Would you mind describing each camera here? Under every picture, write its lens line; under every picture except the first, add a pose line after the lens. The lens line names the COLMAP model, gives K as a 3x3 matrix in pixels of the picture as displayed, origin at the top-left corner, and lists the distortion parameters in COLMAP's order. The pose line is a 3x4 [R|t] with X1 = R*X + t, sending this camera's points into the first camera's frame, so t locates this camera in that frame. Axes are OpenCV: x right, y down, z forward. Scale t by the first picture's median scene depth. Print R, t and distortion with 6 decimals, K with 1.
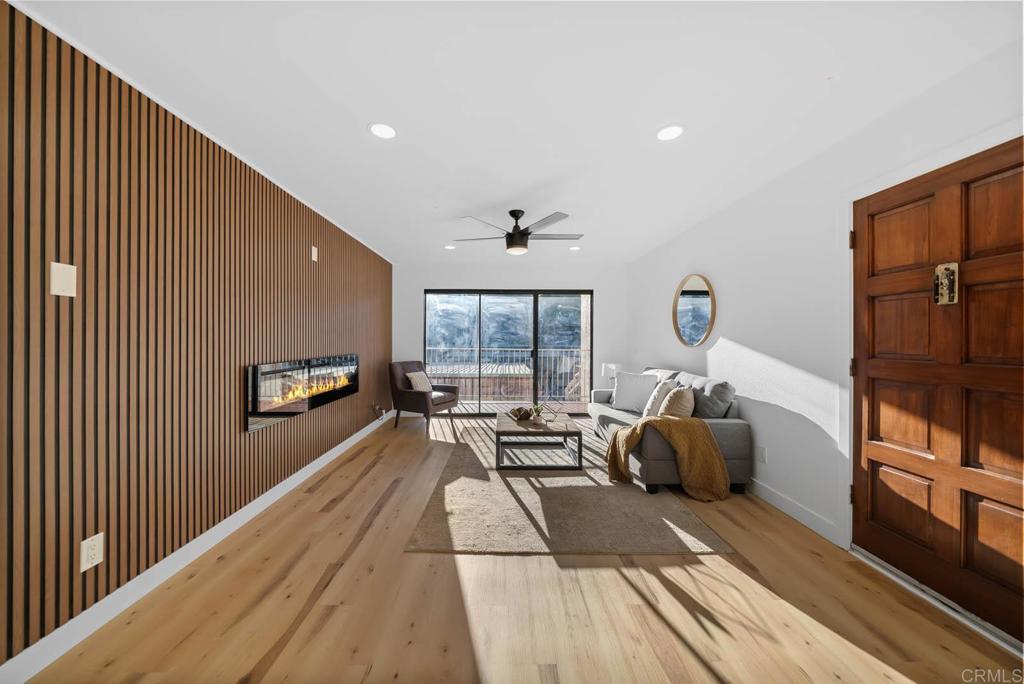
lens RADIAL K [[351.7, 0, 504.9], [0, 351.7, 339.2], [0, 0, 1]] dist [-0.002841, -0.000003]
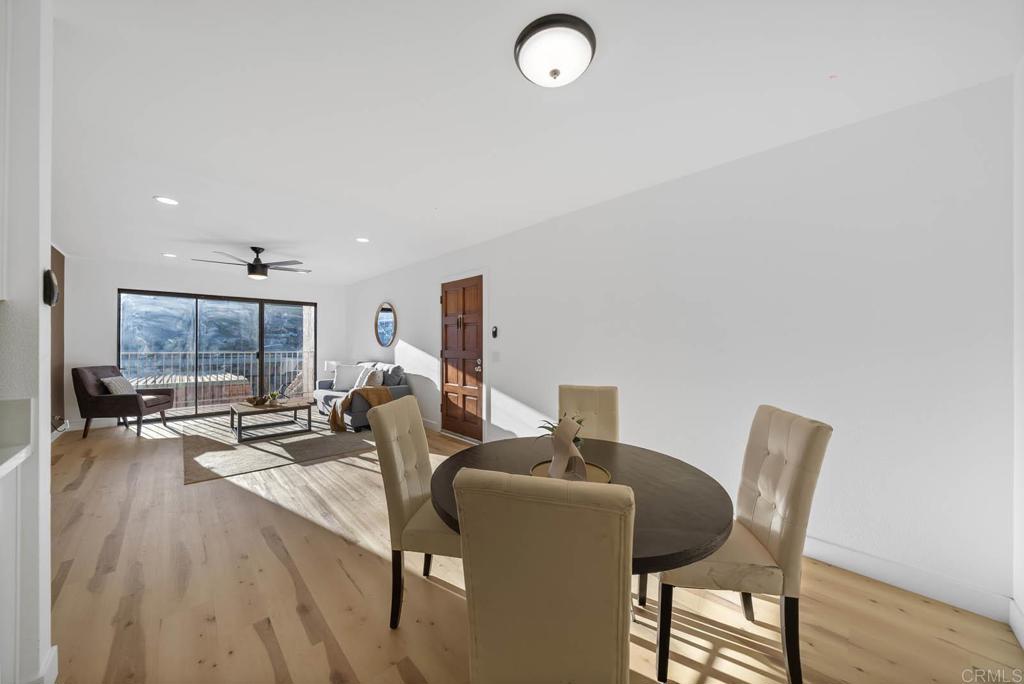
lens RADIAL K [[353.3, 0, 504.2], [0, 353.3, 341.7], [0, 0, 1]] dist [-0.001367, -0.000089]
pose [[0.733513, 0.000286, 0.679675, -0.196410], [0.001185, 0.999998, -0.001699, 0.001341], [-0.679674, 0.002052, 0.733511, -0.647556]]
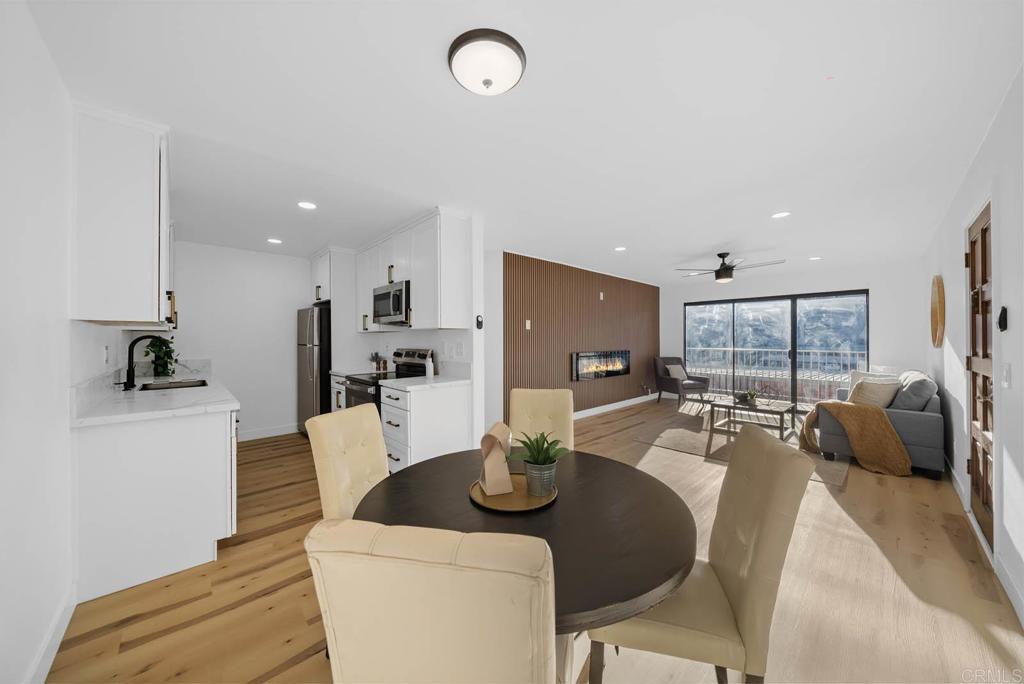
lens RADIAL K [[351.7, 0, 504.9], [0, 351.7, 339.2], [0, 0, 1]] dist [-0.002841, -0.000003]
pose [[0.671505, -0.006630, -0.740970, 0.505487], [0.003999, 0.999978, -0.005324, -0.003674], [0.740989, 0.000612, 0.671517, -0.652226]]
